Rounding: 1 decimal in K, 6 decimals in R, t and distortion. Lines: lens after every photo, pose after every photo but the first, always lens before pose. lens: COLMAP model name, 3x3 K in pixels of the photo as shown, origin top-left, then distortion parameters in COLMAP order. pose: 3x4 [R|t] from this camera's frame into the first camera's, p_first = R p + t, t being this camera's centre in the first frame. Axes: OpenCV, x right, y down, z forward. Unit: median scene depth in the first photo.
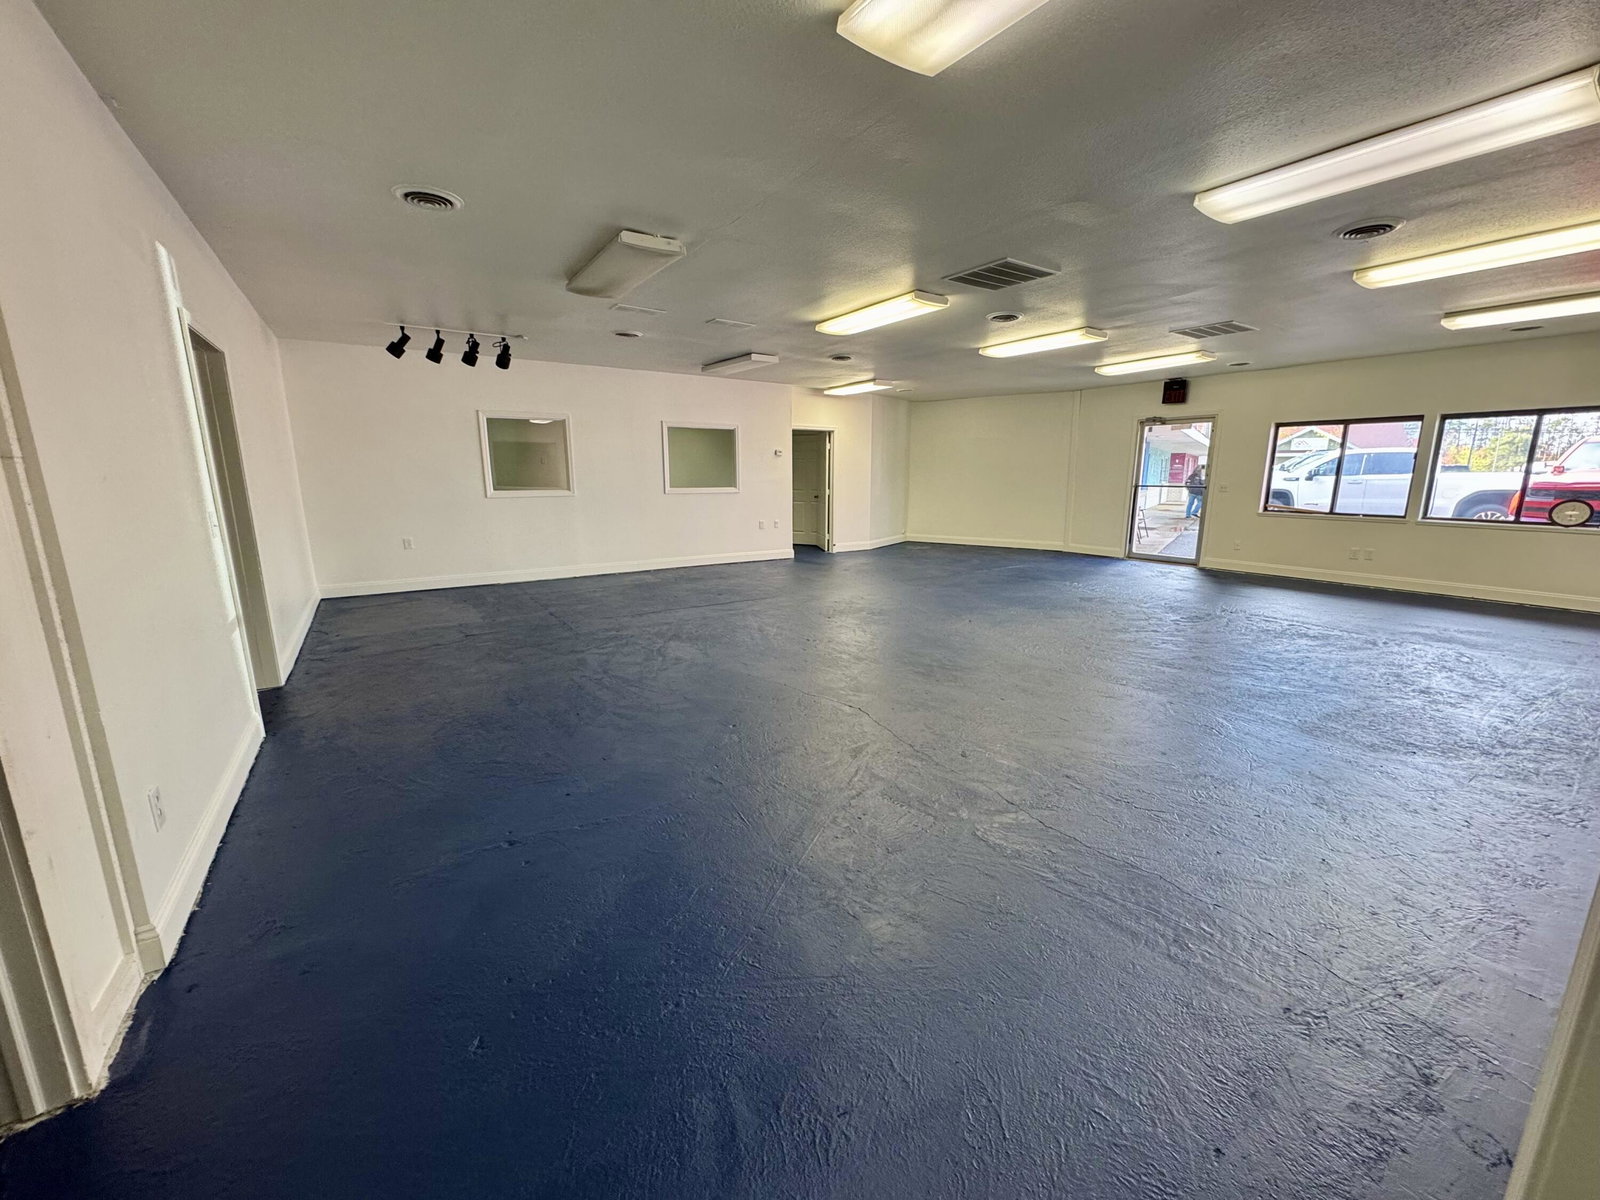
lens RADIAL K [[635.6, 0, 800.0], [0, 635.6, 600.0], [0, 0, 1]] dist [-0.004056, -0.000221]
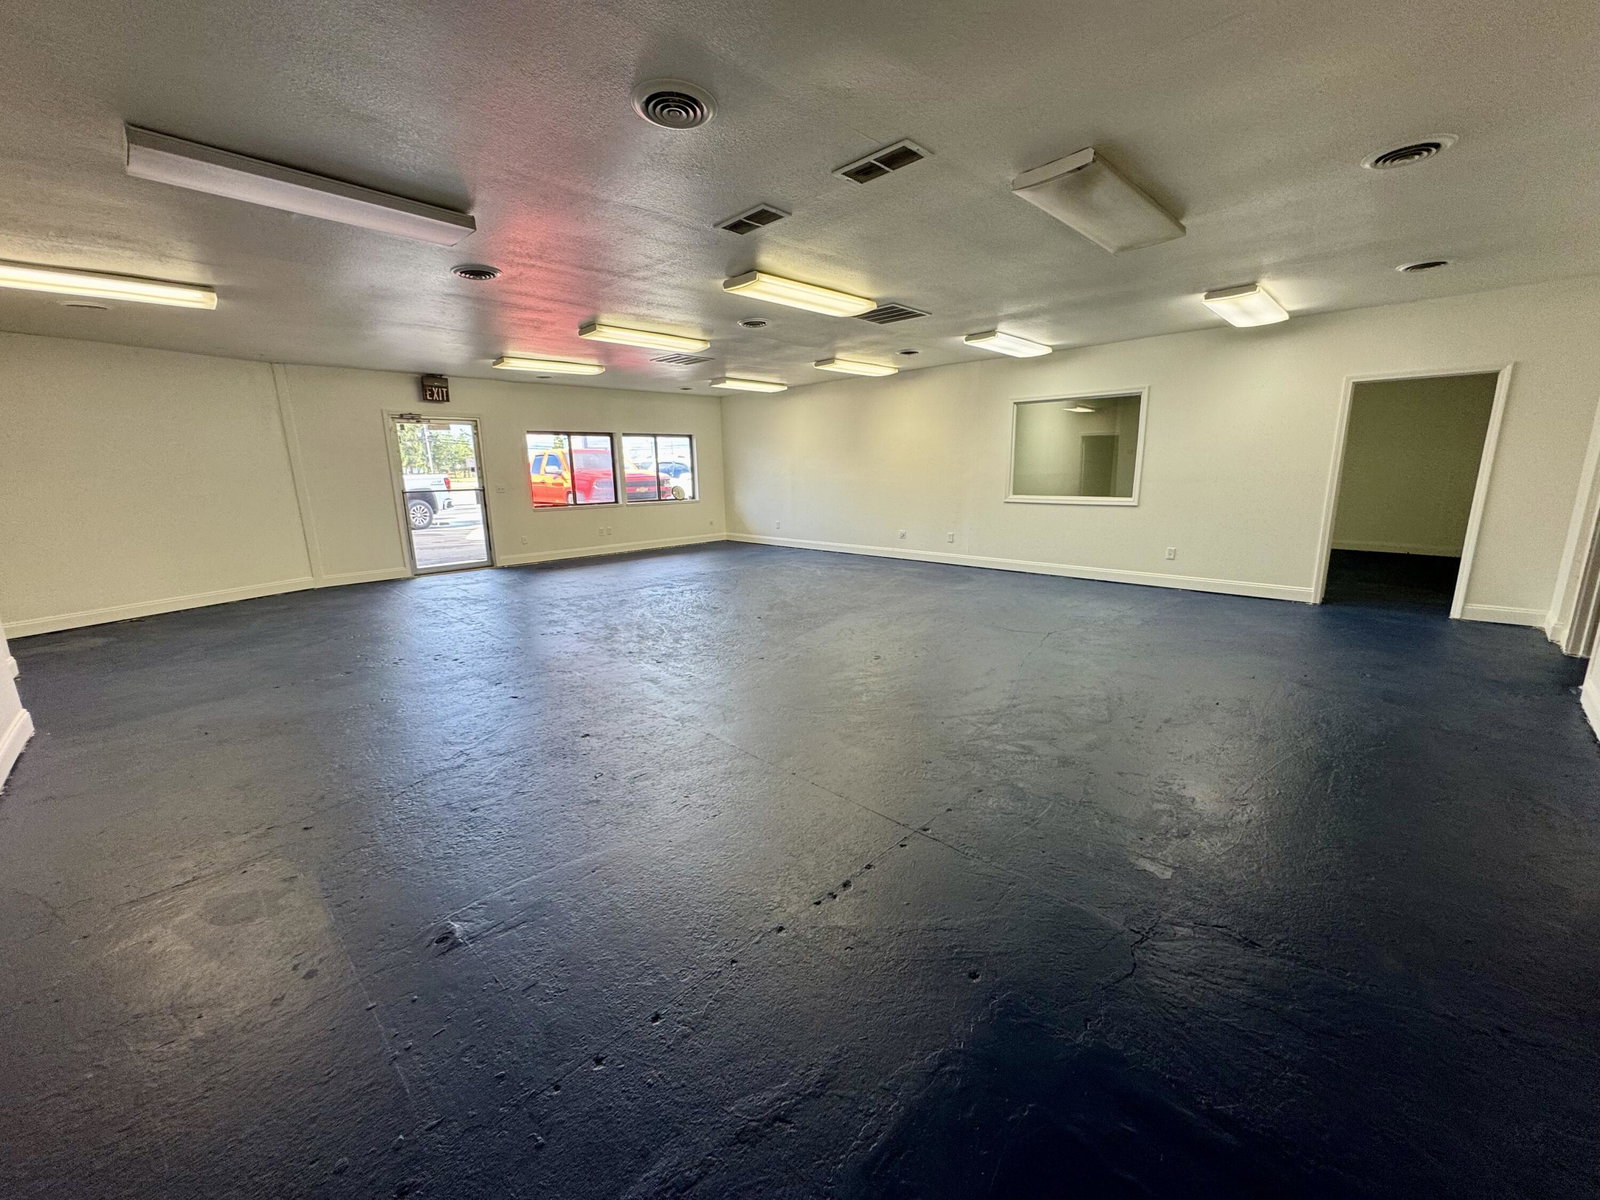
lens RADIAL K [[635.6, 0, 800.0], [0, 635.6, 600.0], [0, 0, 1]] dist [-0.004056, -0.000221]
pose [[-0.194746, -0.197676, 0.960728, -0.472885], [0.212501, 0.947715, 0.238074, -0.145843], [-0.957558, 0.250519, -0.142557, 0.713663]]
